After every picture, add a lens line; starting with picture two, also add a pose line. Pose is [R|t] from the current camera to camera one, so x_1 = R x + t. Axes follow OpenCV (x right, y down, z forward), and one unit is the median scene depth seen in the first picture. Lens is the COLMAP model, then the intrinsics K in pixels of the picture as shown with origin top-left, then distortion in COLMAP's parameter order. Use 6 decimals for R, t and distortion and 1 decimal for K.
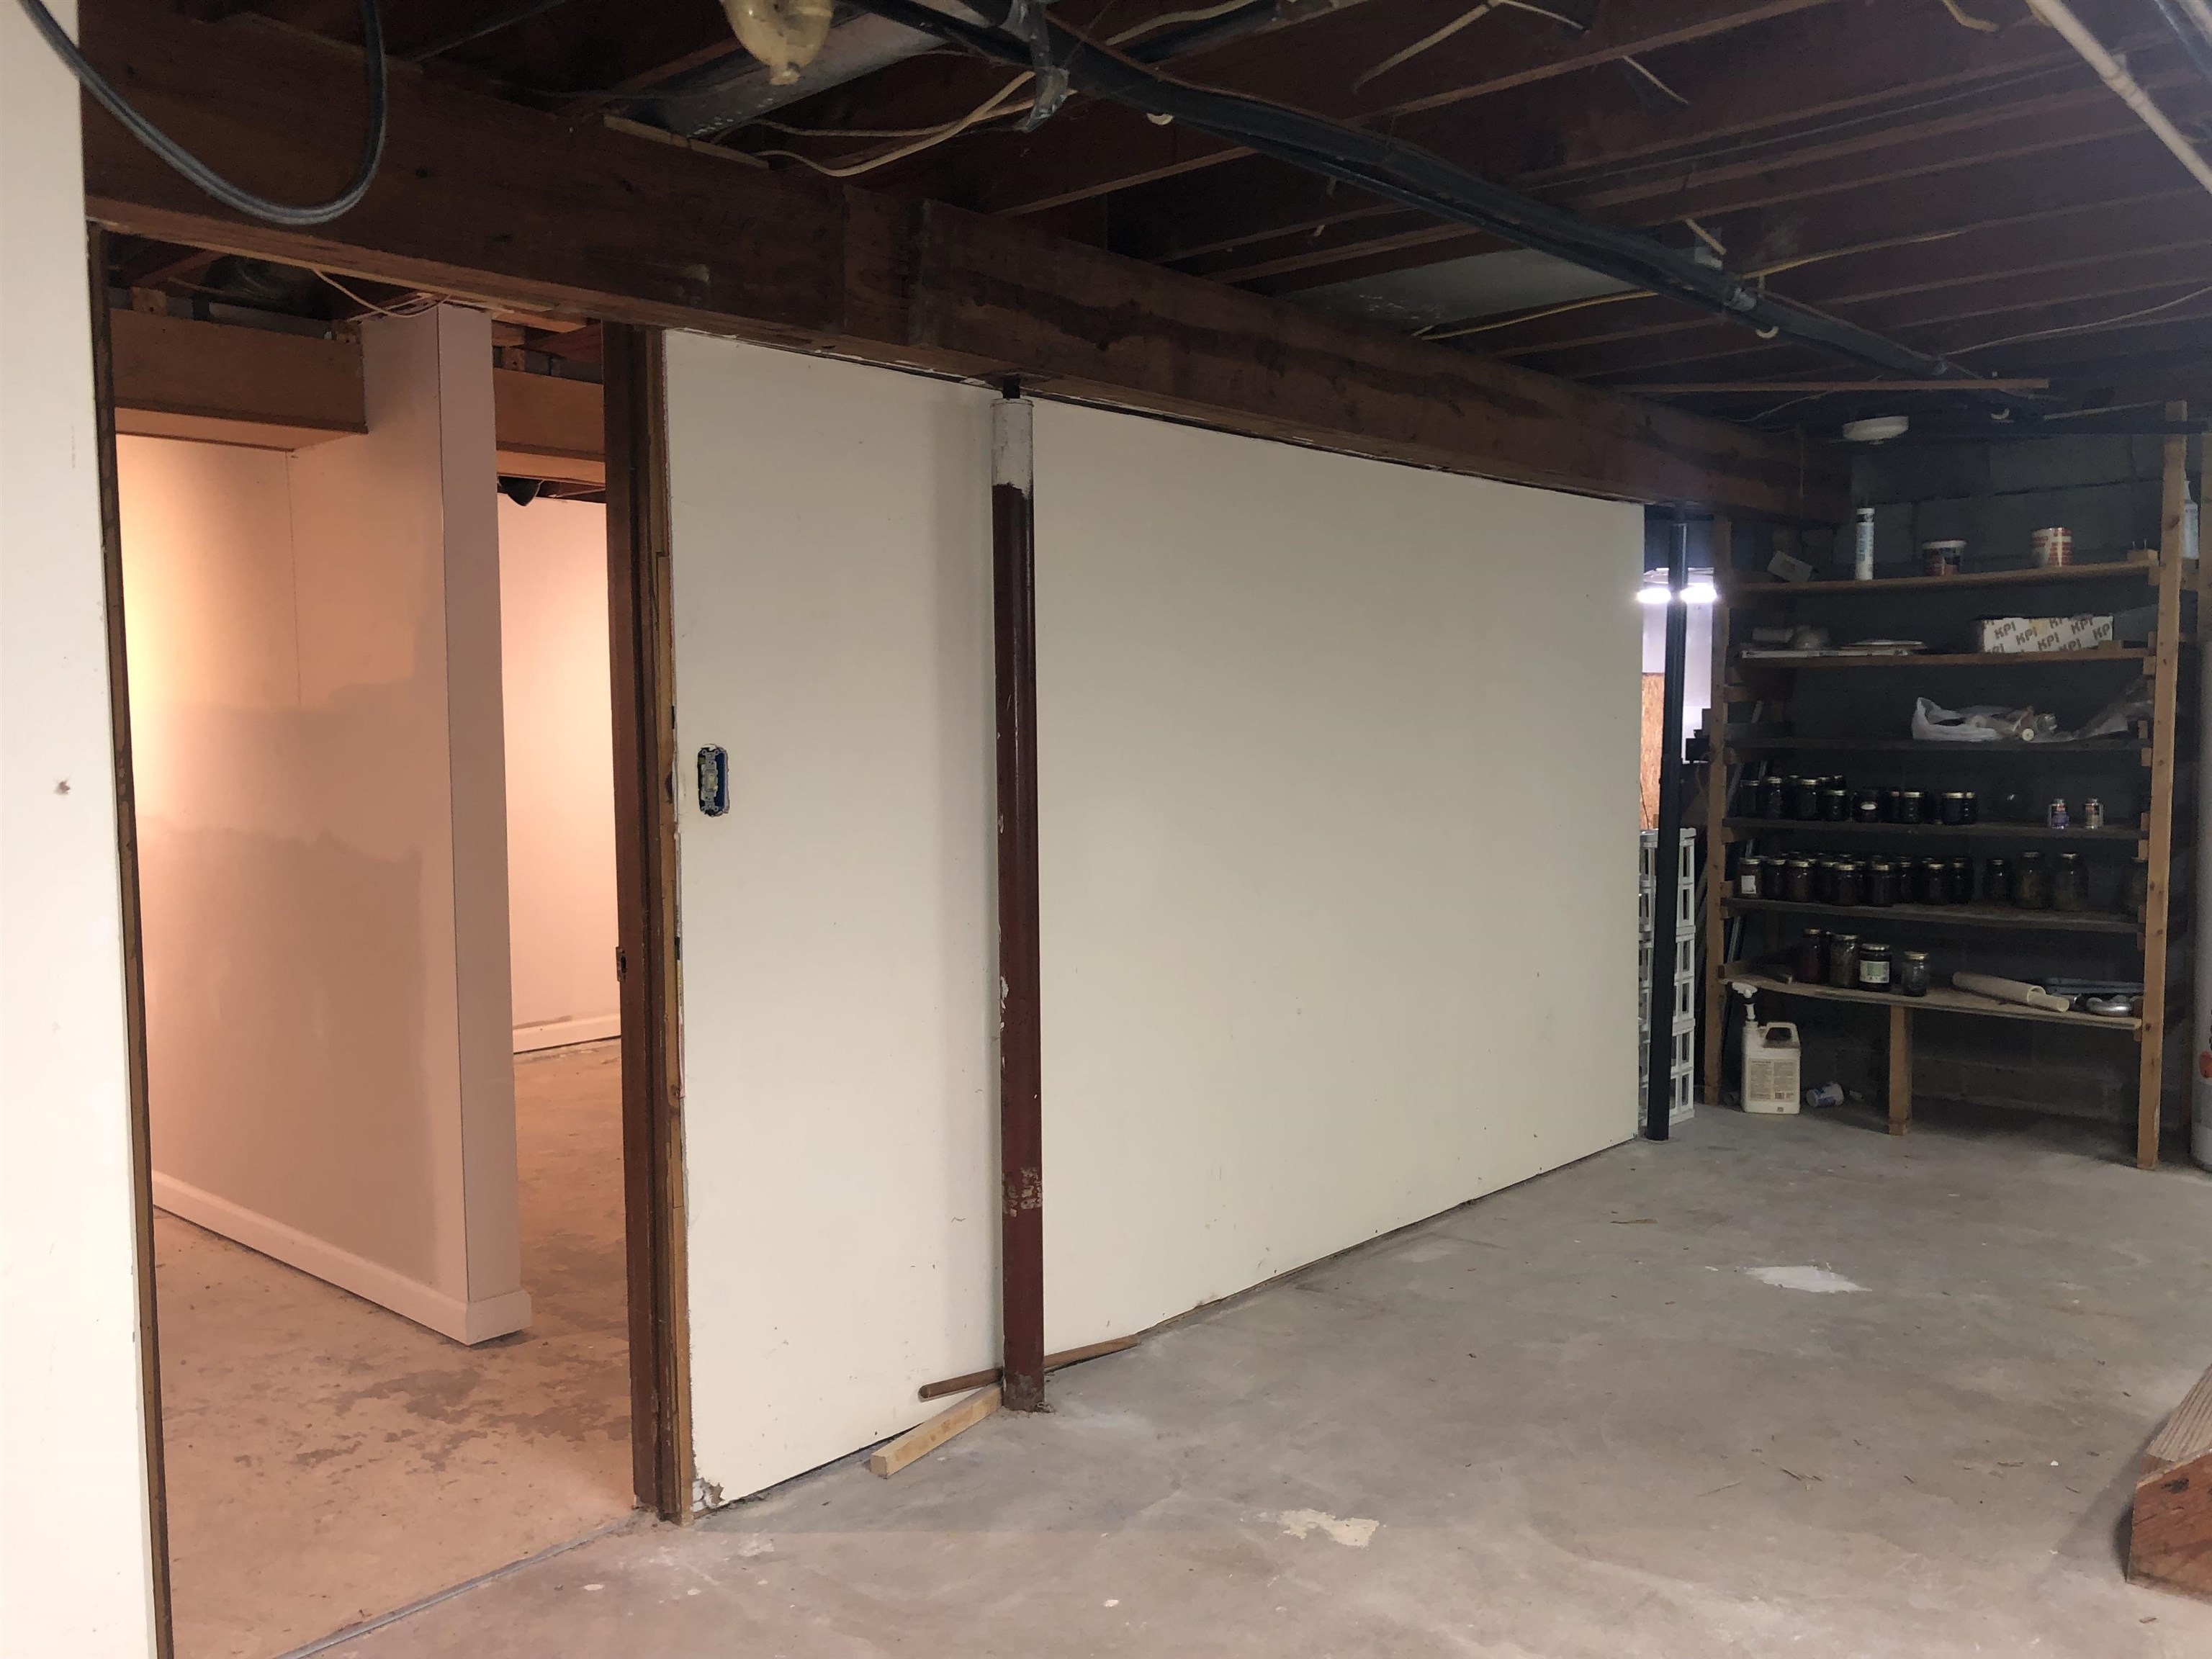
lens RADIAL K [[1806.3, 0, 1106.0], [0, 1806.3, 829.5], [0, 0, 1]] dist [0.019005, 0.006747]
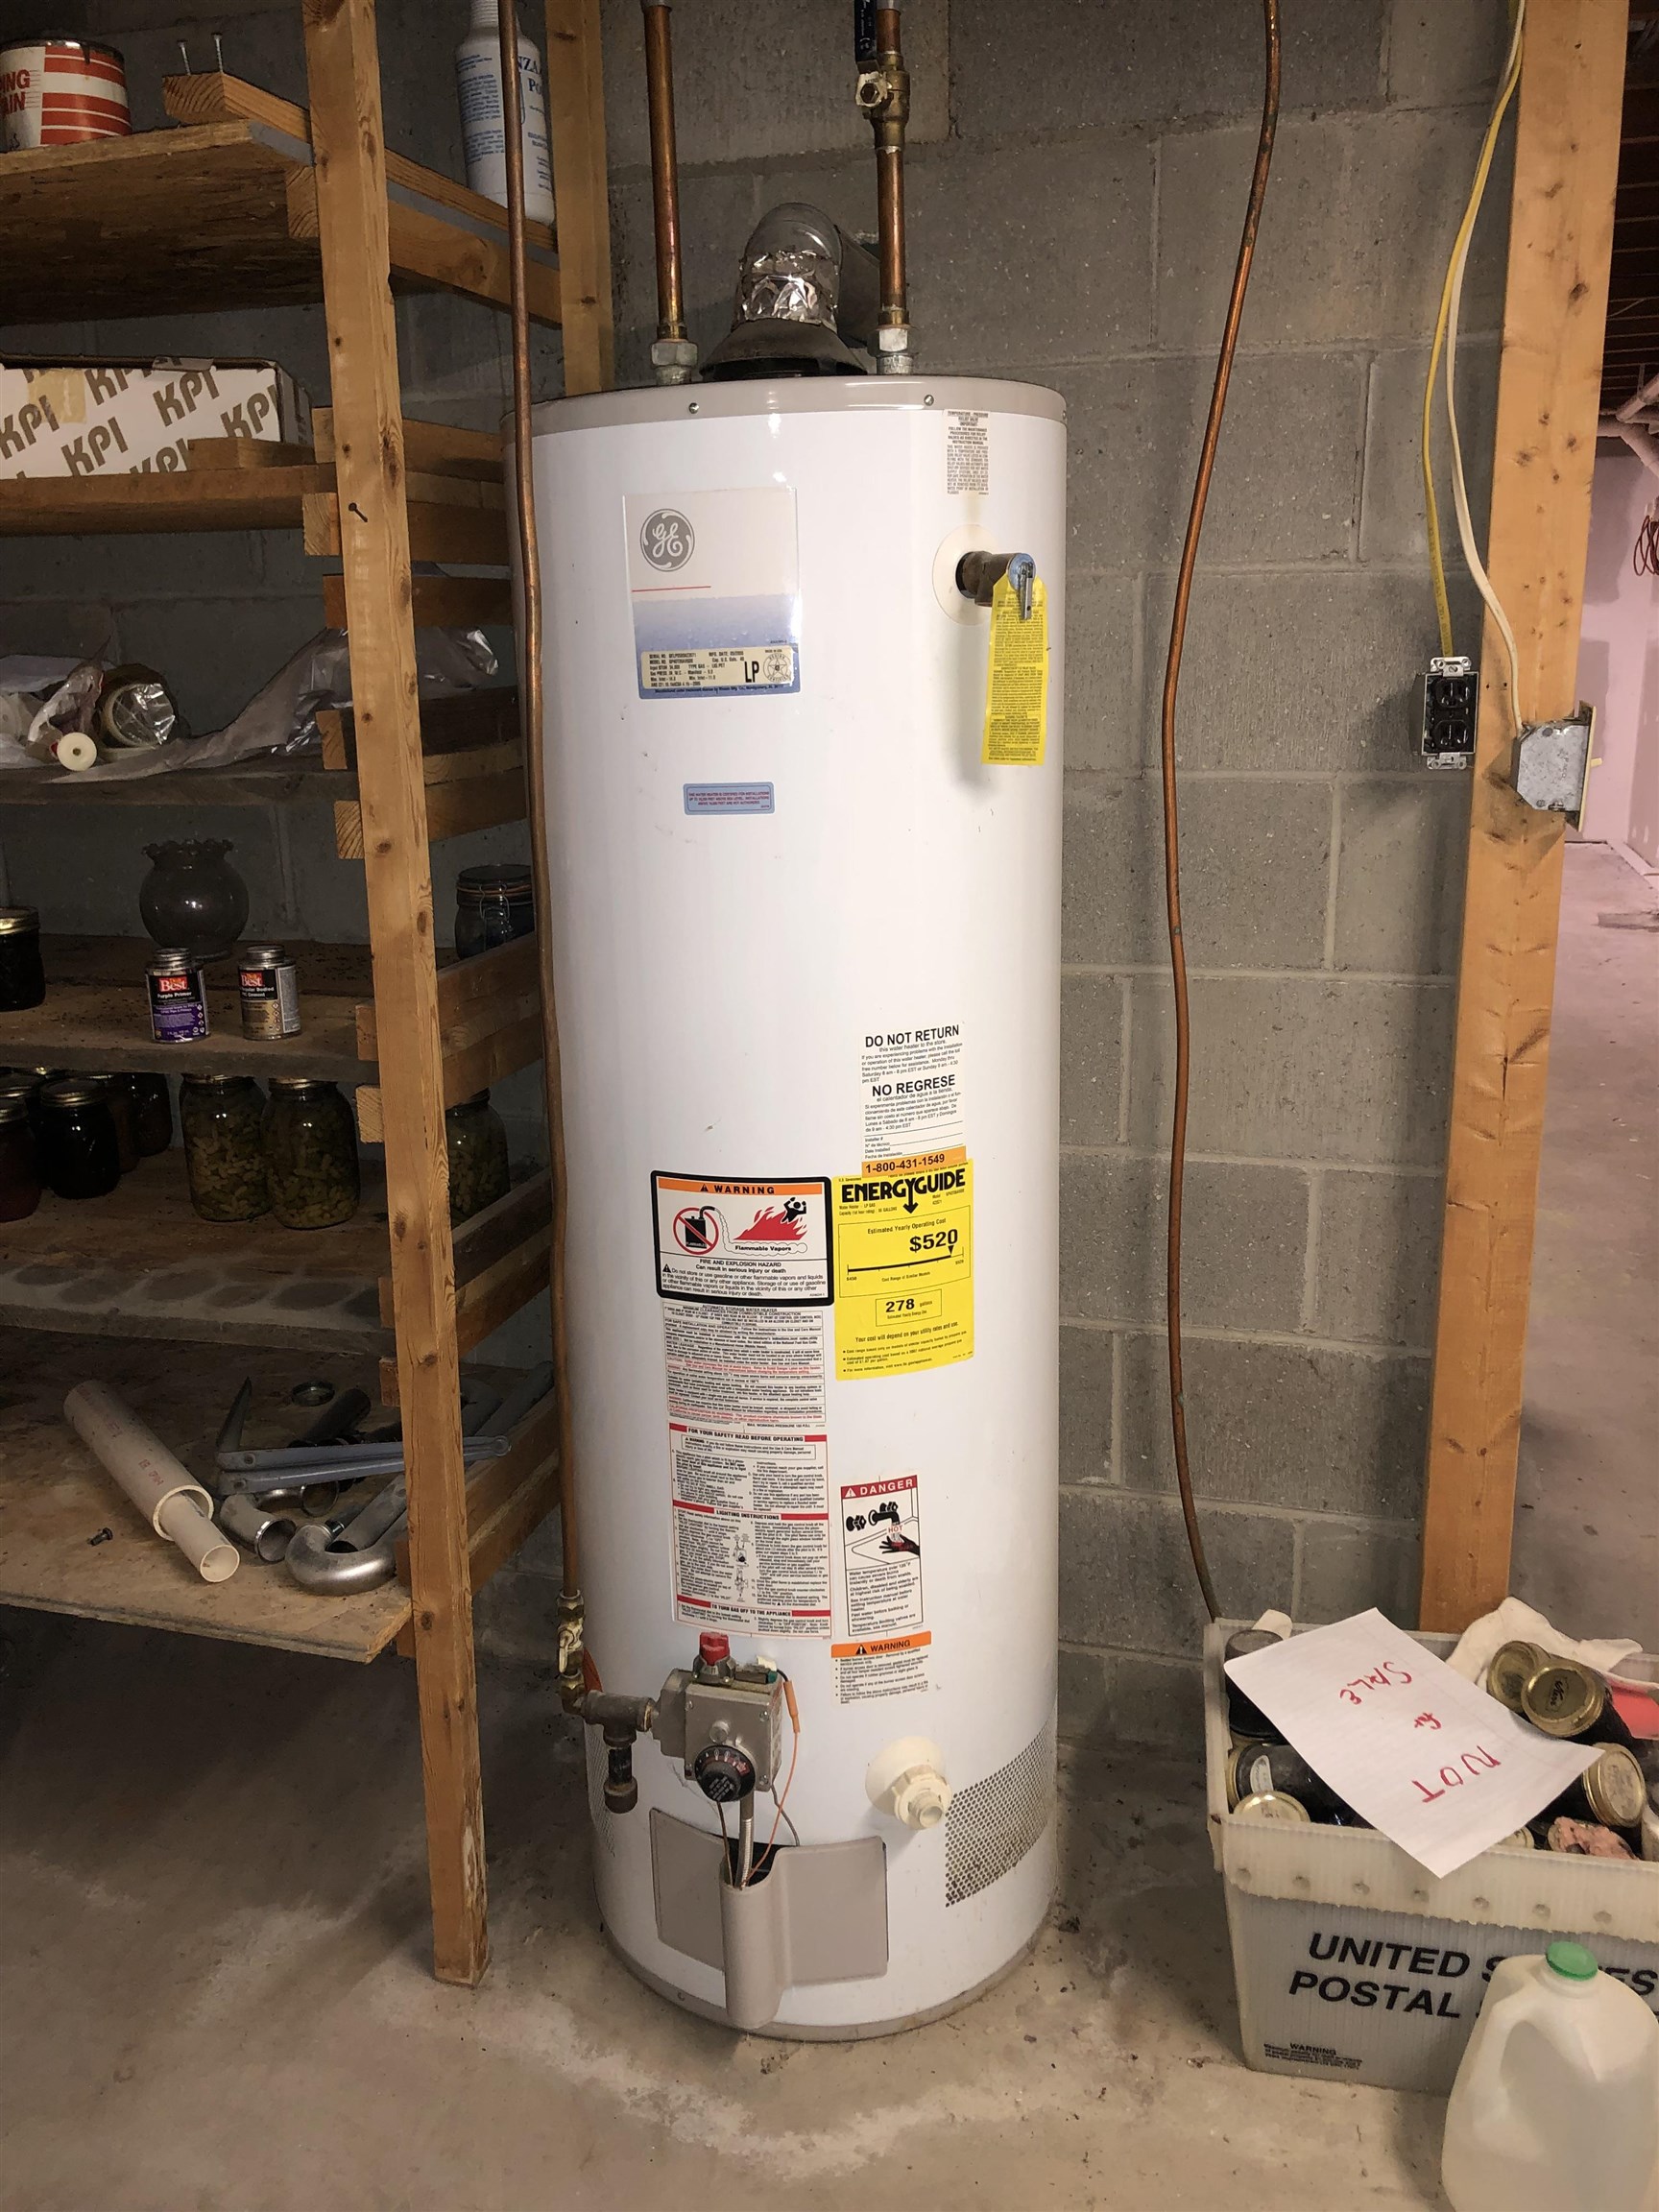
lens RADIAL K [[1806.3, 0, 829.5], [0, 1806.3, 1106.0], [0, 0, 1]] dist [0.019005, 0.006747]
pose [[0.889443, -0.126838, 0.439094, 0.481526], [0.040485, 0.978809, 0.200734, -0.050428], [-0.455250, -0.160765, 0.875730, 0.652764]]
